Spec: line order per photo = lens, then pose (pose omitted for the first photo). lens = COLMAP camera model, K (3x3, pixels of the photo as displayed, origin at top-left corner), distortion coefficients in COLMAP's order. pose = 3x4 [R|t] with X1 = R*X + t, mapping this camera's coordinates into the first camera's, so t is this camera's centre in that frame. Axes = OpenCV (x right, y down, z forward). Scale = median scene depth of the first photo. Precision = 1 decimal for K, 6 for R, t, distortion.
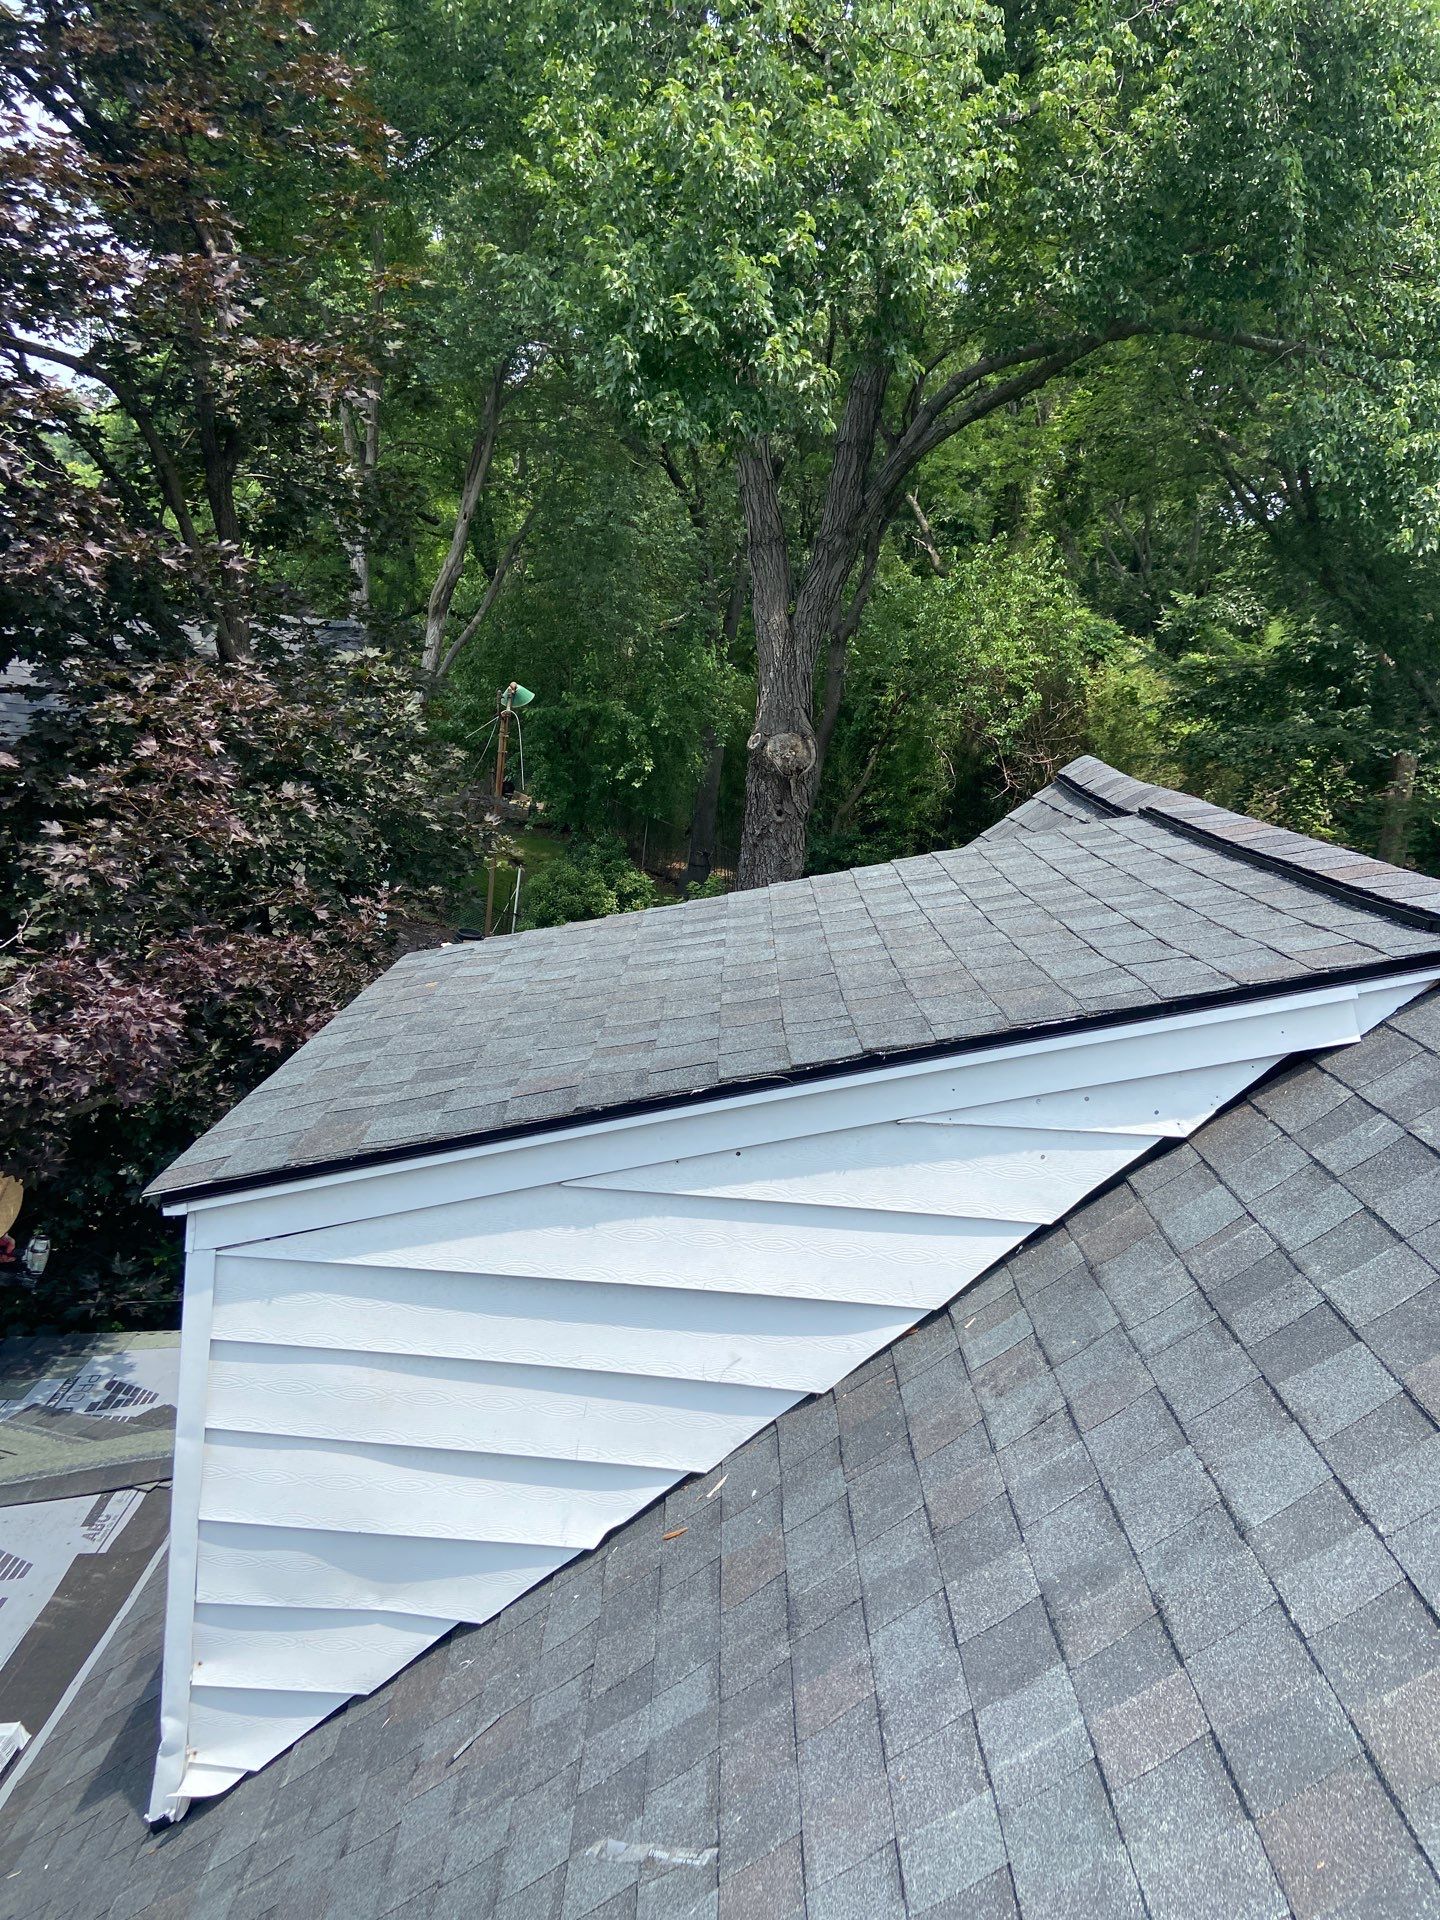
lens RADIAL K [[1415.9, 0, 729.1], [0, 1415.9, 934.7], [0, 0, 1]] dist [0.184153, 0.000884]
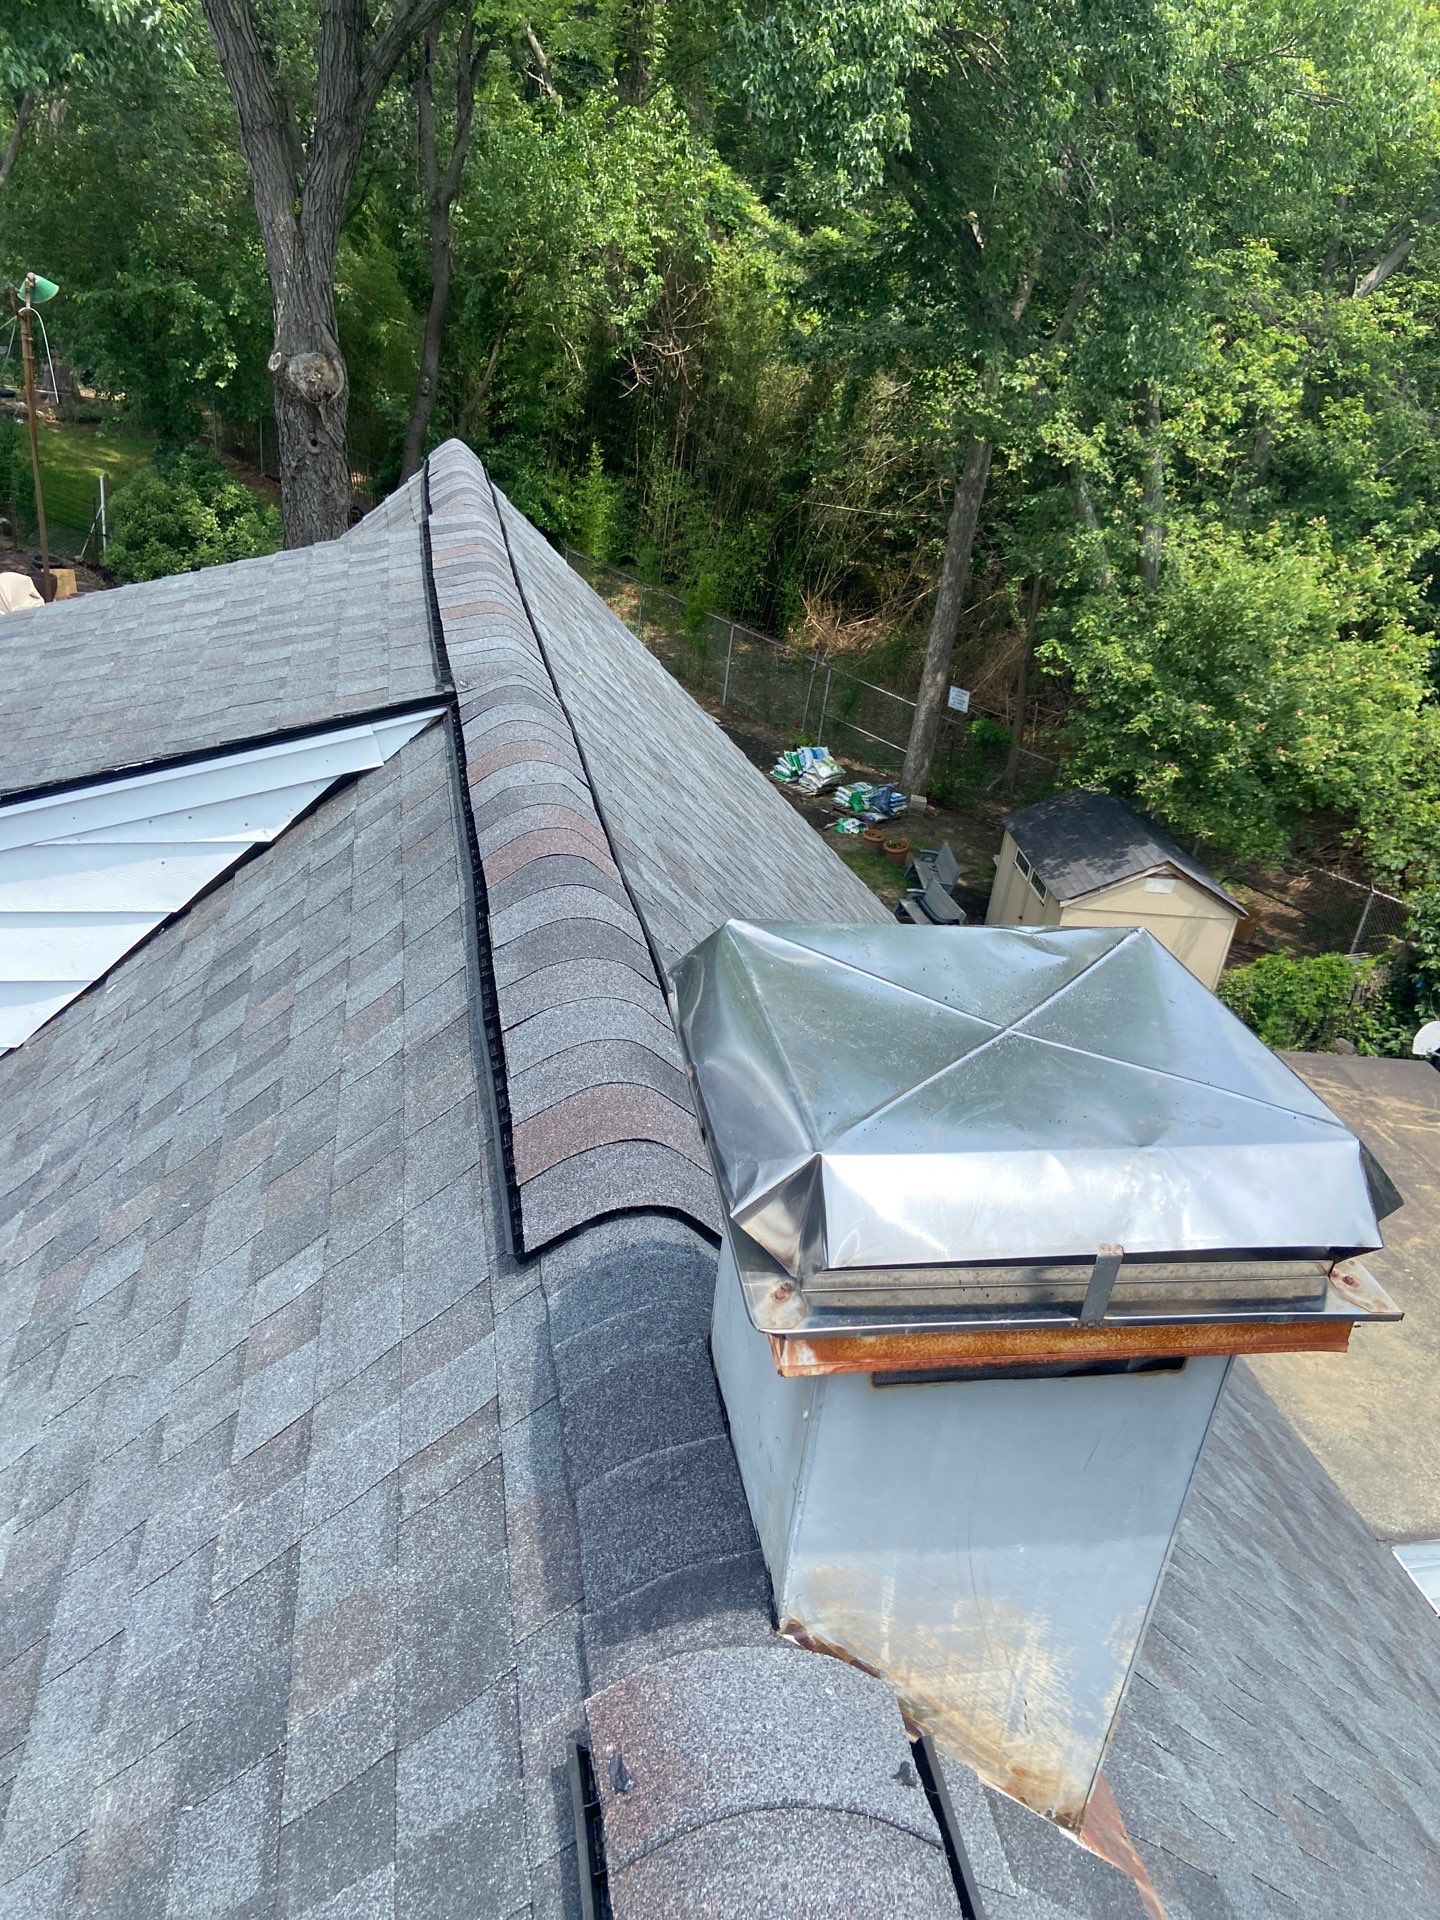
lens RADIAL K [[1461.9, 0, 714.9], [0, 1461.9, 946.7], [0, 0, 1]] dist [0.154014, -0.179515]
pose [[0.985212, -0.073105, 0.154961, 0.120866], [0.027487, 0.960130, 0.278200, -0.032595], [-0.169121, -0.269827, 0.947941, -0.093143]]
